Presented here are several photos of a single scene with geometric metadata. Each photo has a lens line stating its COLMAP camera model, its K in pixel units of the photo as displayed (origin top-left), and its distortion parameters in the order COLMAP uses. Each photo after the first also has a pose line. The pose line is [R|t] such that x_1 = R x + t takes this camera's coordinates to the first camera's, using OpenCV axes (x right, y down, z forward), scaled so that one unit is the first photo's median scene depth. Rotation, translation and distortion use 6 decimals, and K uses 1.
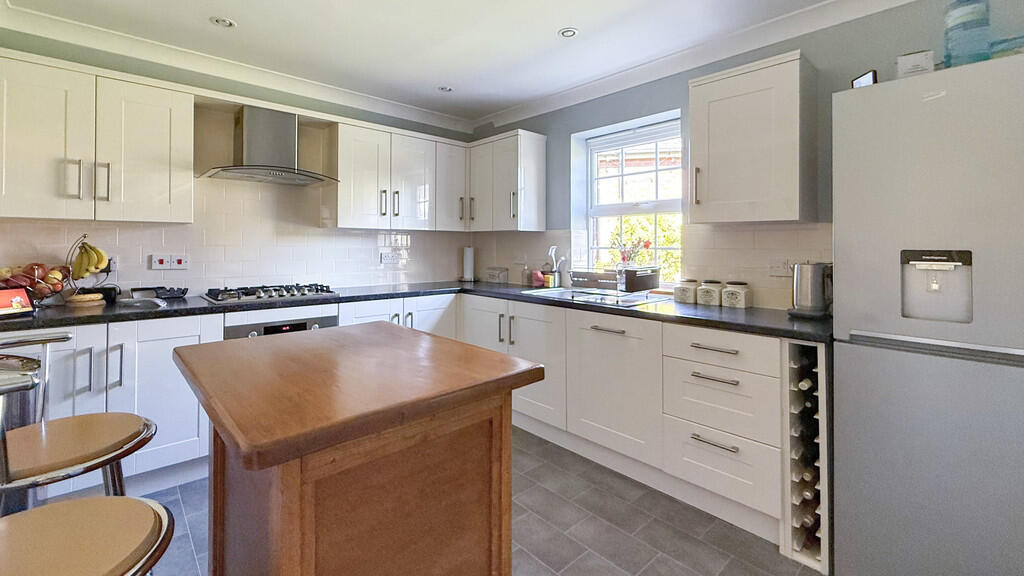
lens RADIAL K [[426.6, 0, 512.0], [0, 426.6, 288.0], [0, 0, 1]] dist [0.000069, -0.000040]
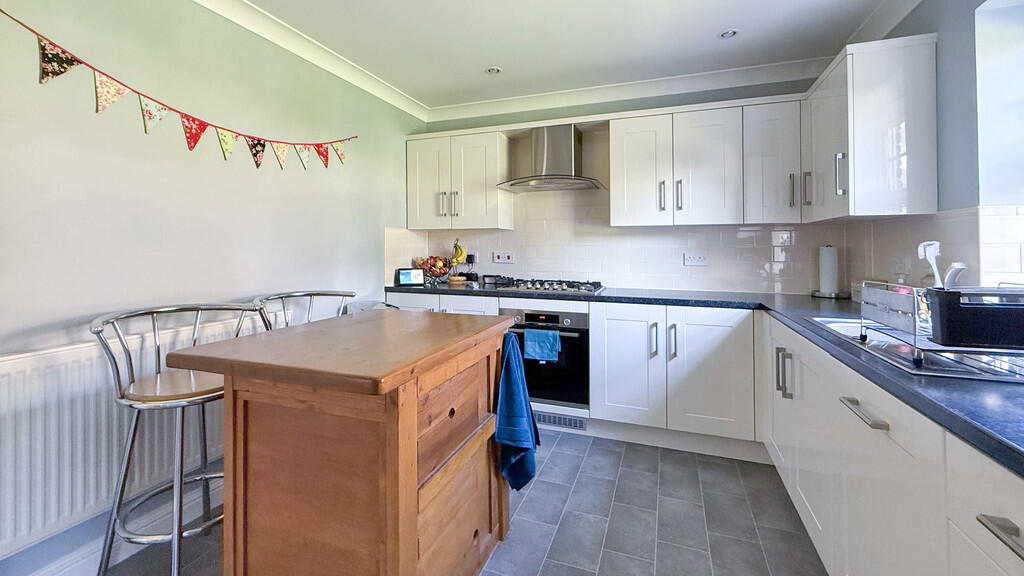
lens RADIAL K [[426.6, 0, 512.0], [0, 426.6, 288.0], [0, 0, 1]] dist [0.000069, -0.000040]
pose [[0.455163, 0.078374, -0.886952, 0.387789], [-0.087244, 0.995251, 0.043172, -0.022720], [0.886124, 0.057731, 0.459839, 0.358876]]
